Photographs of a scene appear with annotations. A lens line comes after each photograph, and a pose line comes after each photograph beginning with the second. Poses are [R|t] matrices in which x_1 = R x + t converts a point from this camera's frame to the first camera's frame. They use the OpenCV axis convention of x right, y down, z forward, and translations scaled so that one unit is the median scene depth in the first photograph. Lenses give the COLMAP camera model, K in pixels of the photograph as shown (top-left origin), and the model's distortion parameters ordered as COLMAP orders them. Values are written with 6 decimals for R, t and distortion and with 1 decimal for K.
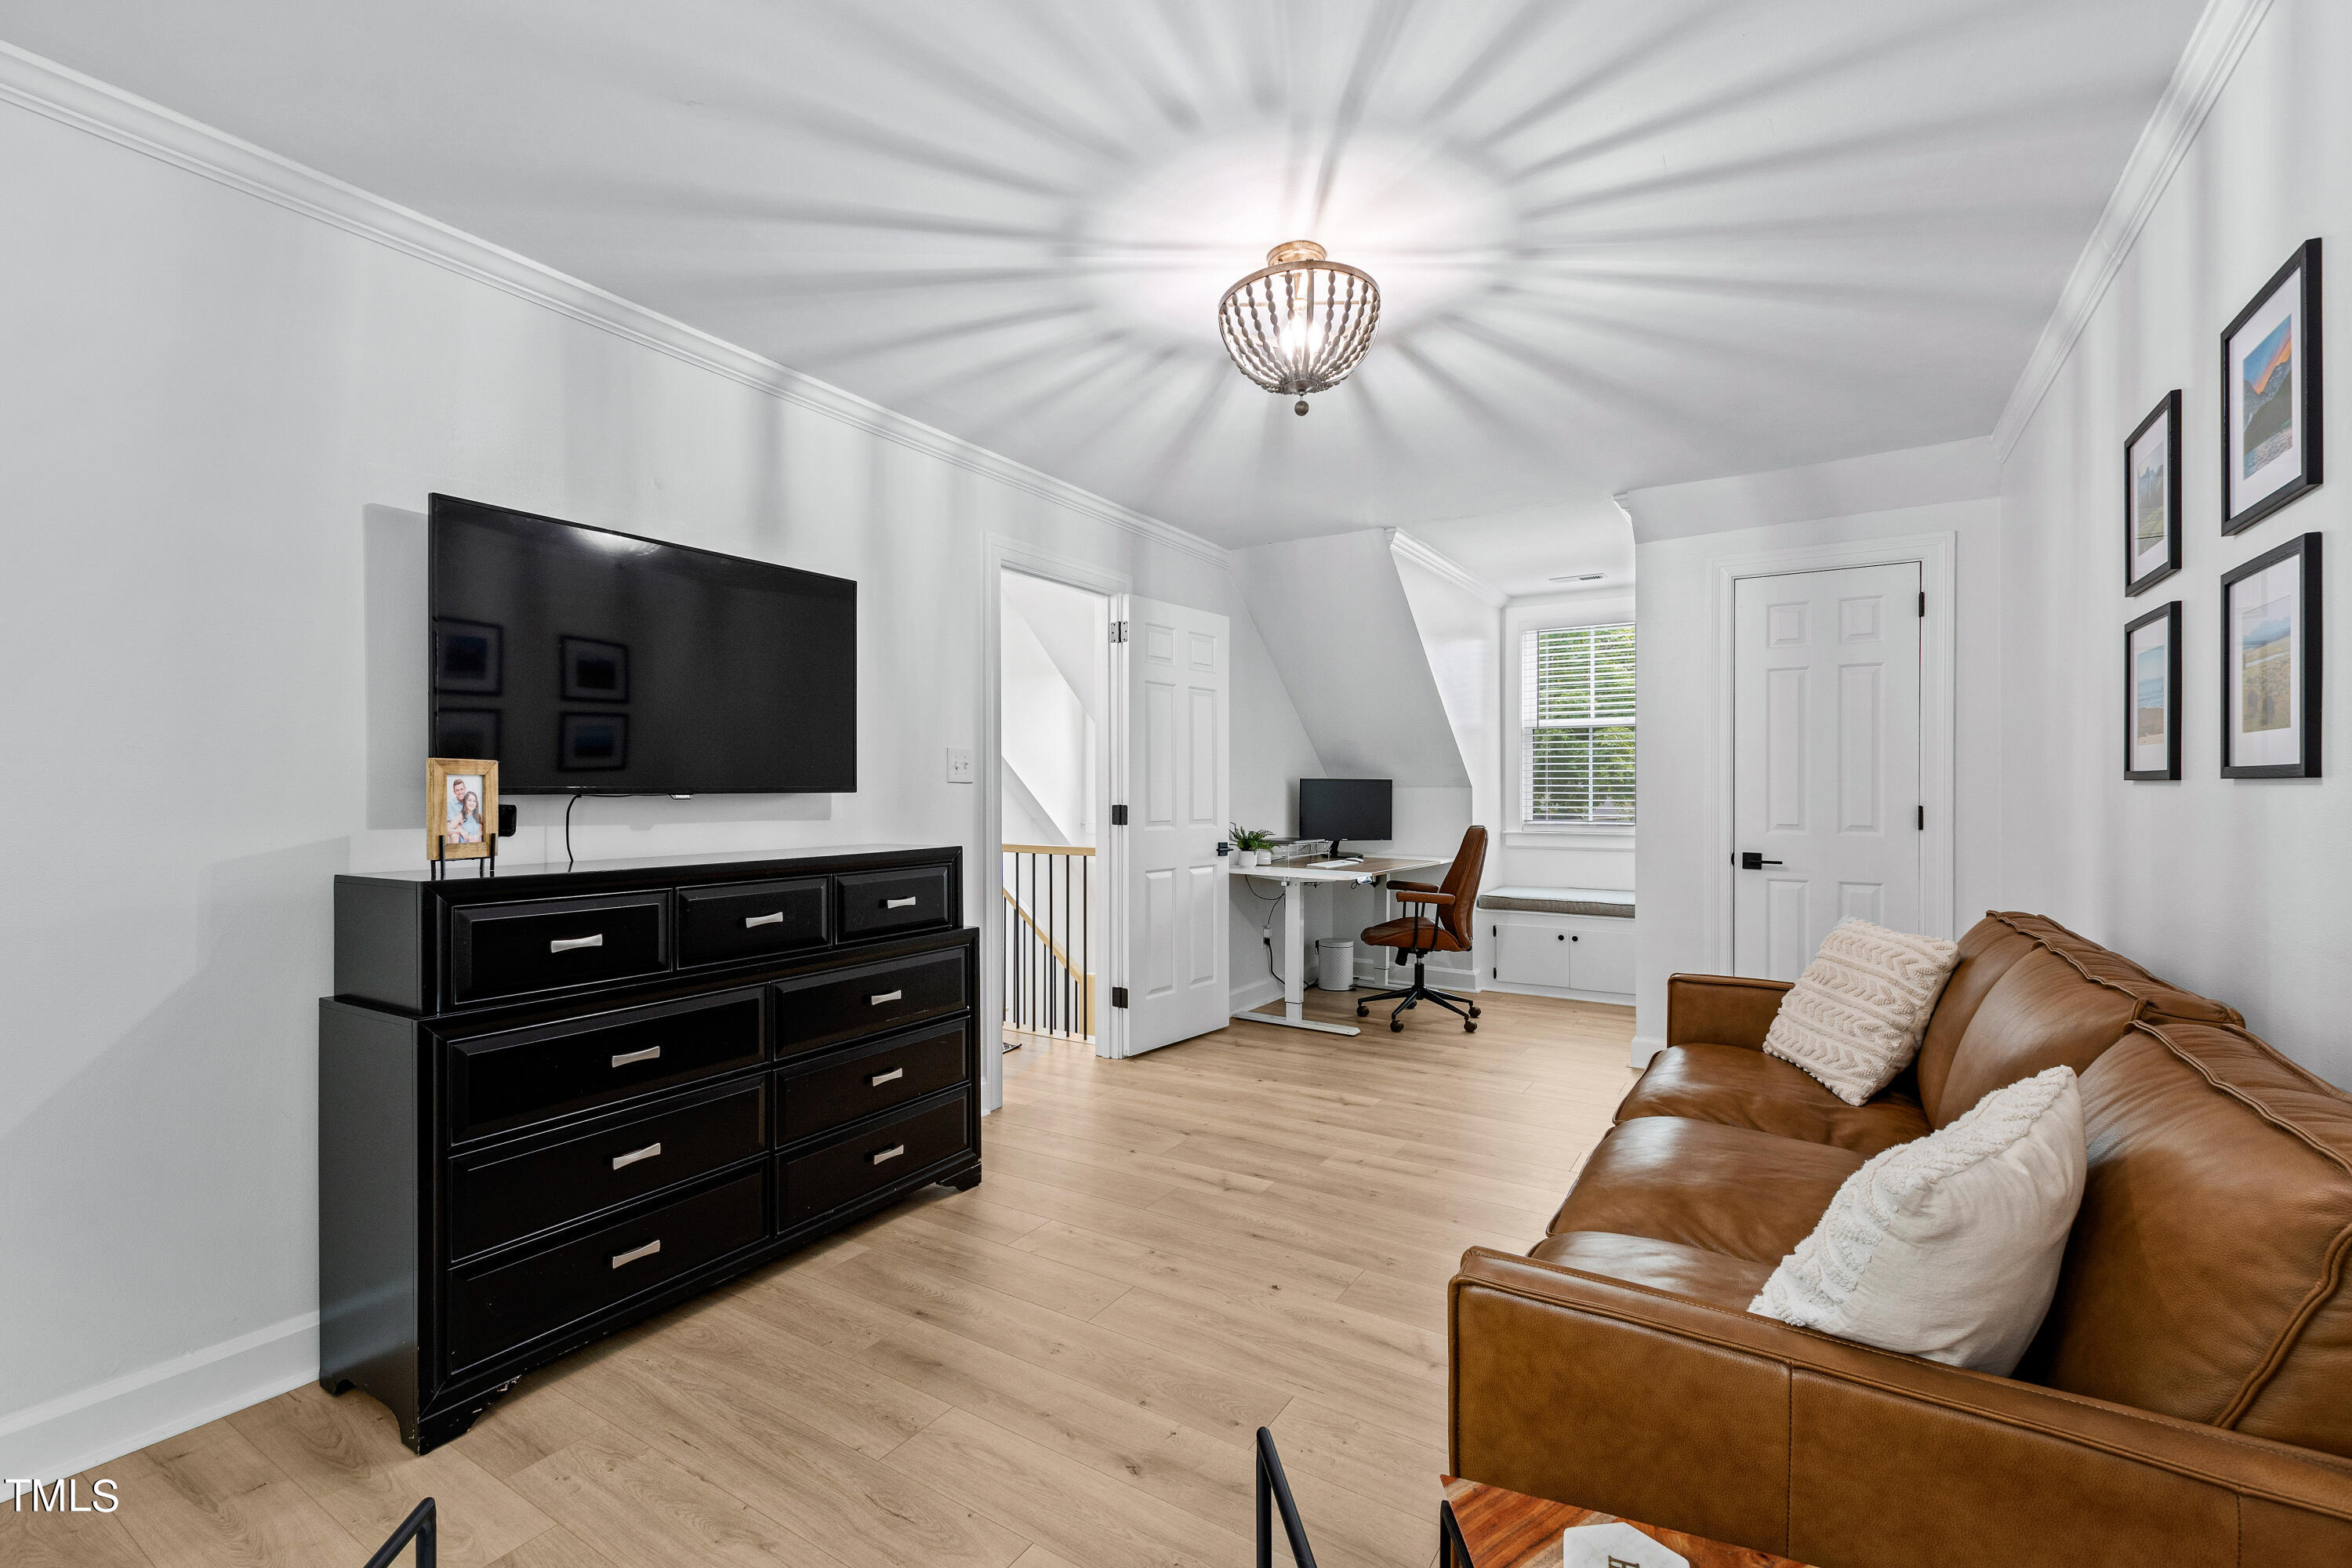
lens RADIAL K [[966.1, 0, 1165.2], [0, 966.1, 786.0], [0, 0, 1]] dist [0.000038, -0.000090]
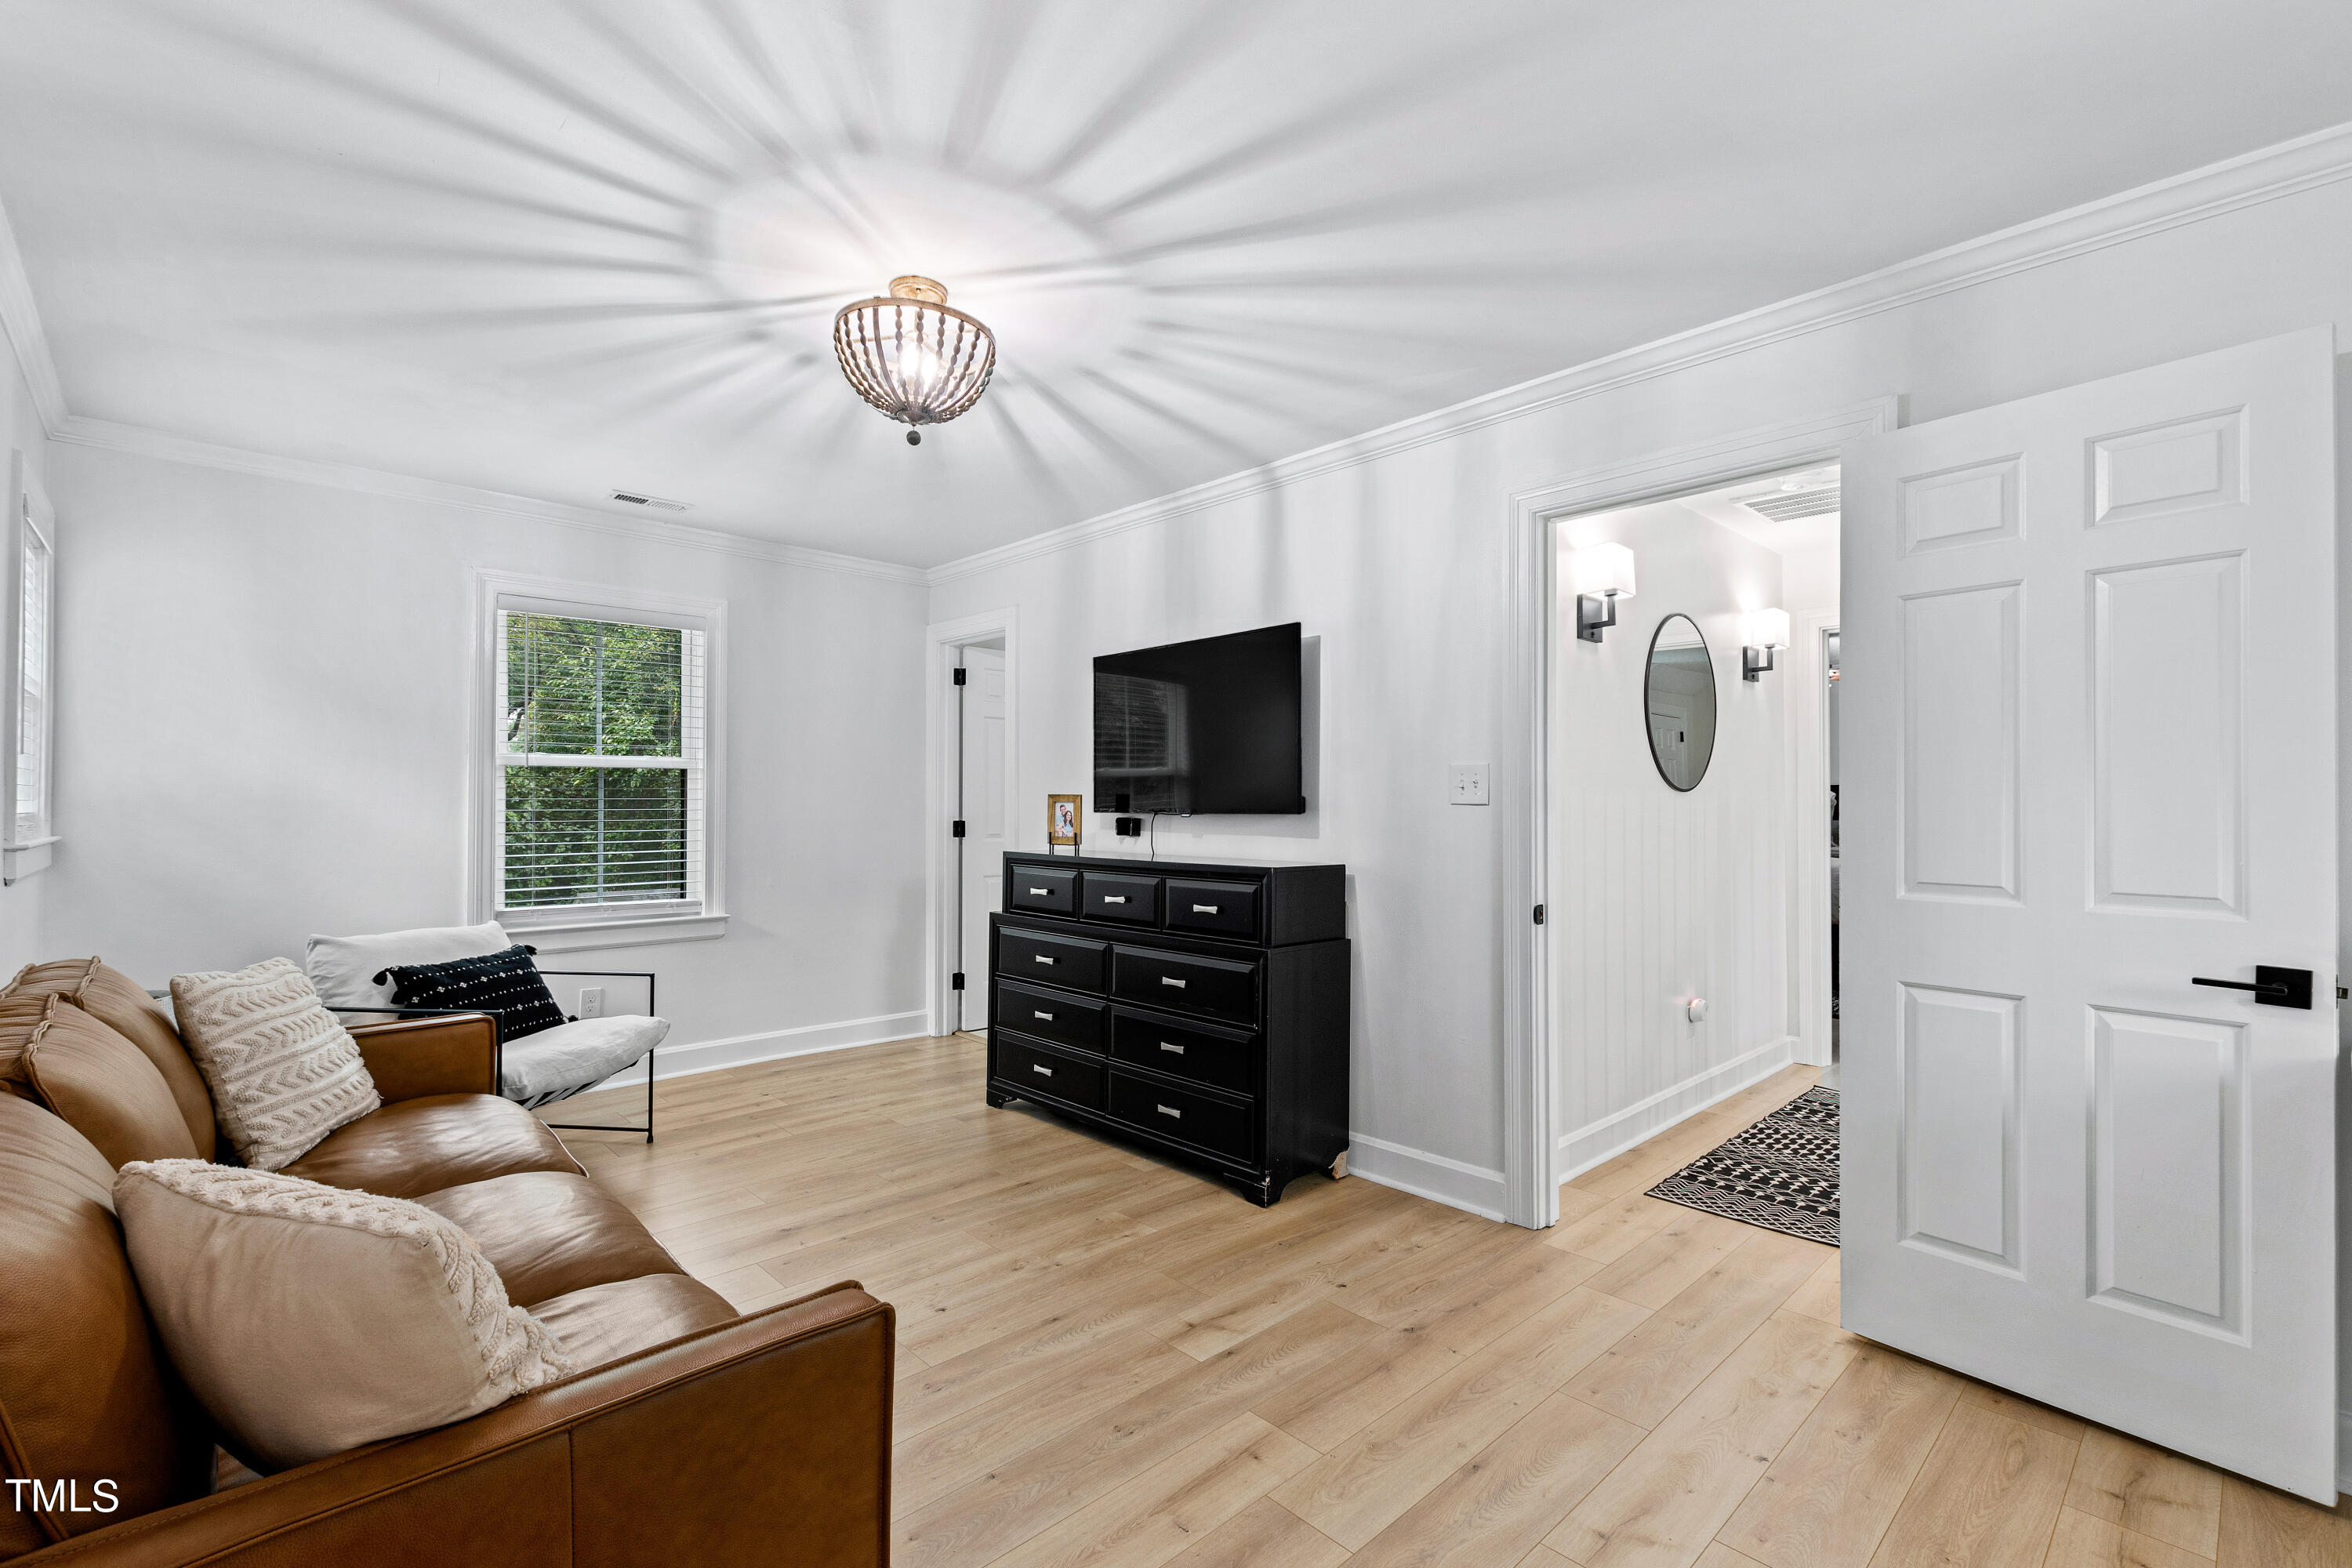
lens RADIAL K [[1006.7, 0, 1182.6], [0, 1006.7, 795.2], [0, 0, 1]] dist [-0.001489, -0.000228]
pose [[-0.206619, -0.007853, -0.978390, 0.942212], [0.000767, 0.999966, -0.008188, -0.006401], [0.978421, -0.002442, -0.206606, 1.262574]]
